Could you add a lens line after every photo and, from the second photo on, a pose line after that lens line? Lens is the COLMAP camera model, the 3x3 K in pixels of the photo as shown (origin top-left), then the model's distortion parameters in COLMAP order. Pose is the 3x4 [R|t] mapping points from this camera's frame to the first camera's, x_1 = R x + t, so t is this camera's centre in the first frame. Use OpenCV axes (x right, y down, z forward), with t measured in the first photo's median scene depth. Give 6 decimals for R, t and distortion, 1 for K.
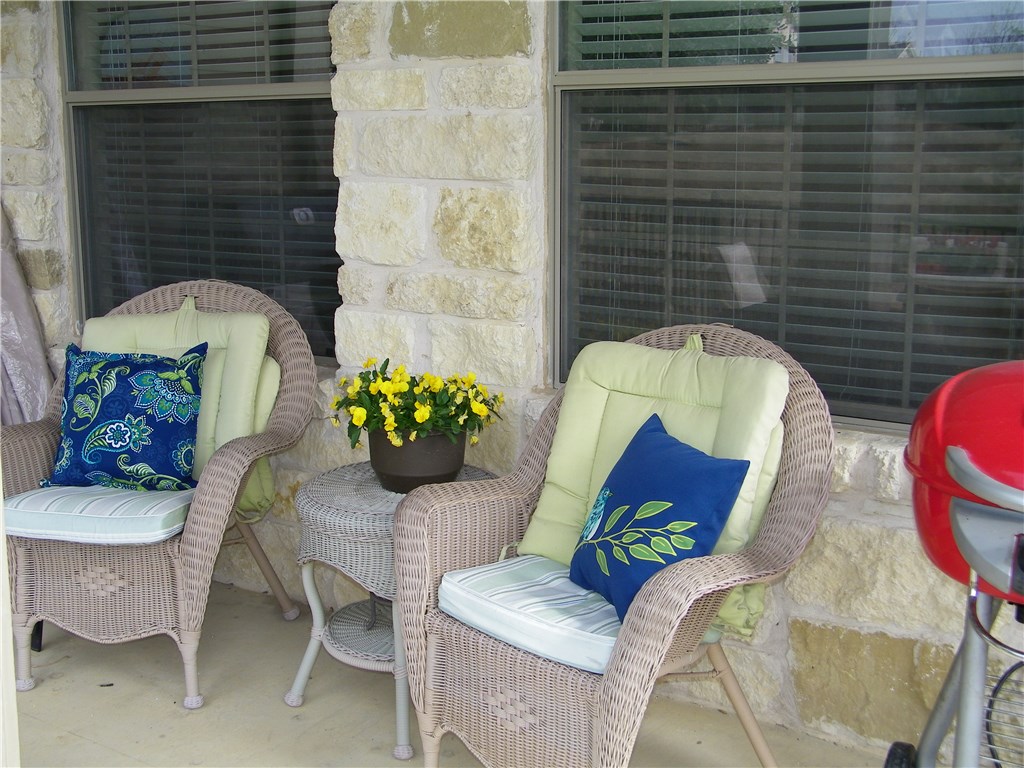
lens RADIAL K [[1248.3, 0, 512.0], [0, 1248.3, 384.0], [0, 0, 1]] dist [-0.075521, 0.263926]
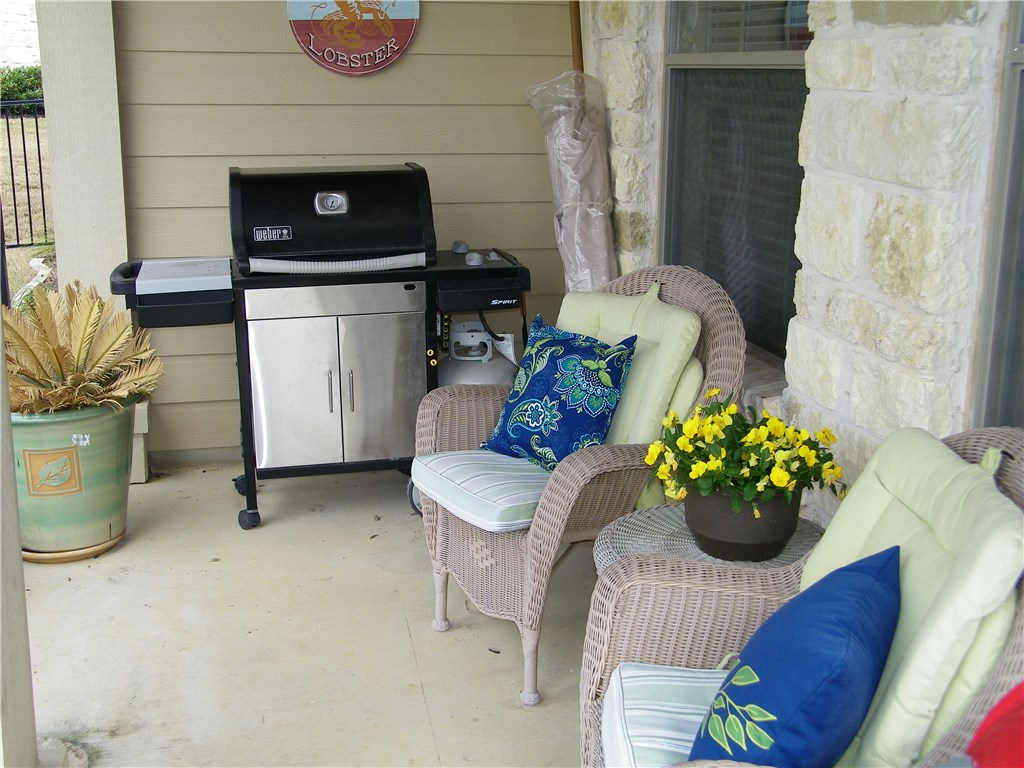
lens RADIAL K [[1248.3, 0, 512.0], [0, 1248.3, 384.0], [0, 0, 1]] dist [-0.075521, 0.263926]
pose [[0.702095, 0.182700, -0.688247, 0.349378], [-0.140122, 0.983075, 0.118023, -0.097501], [0.698161, 0.013575, 0.715812, 0.271113]]
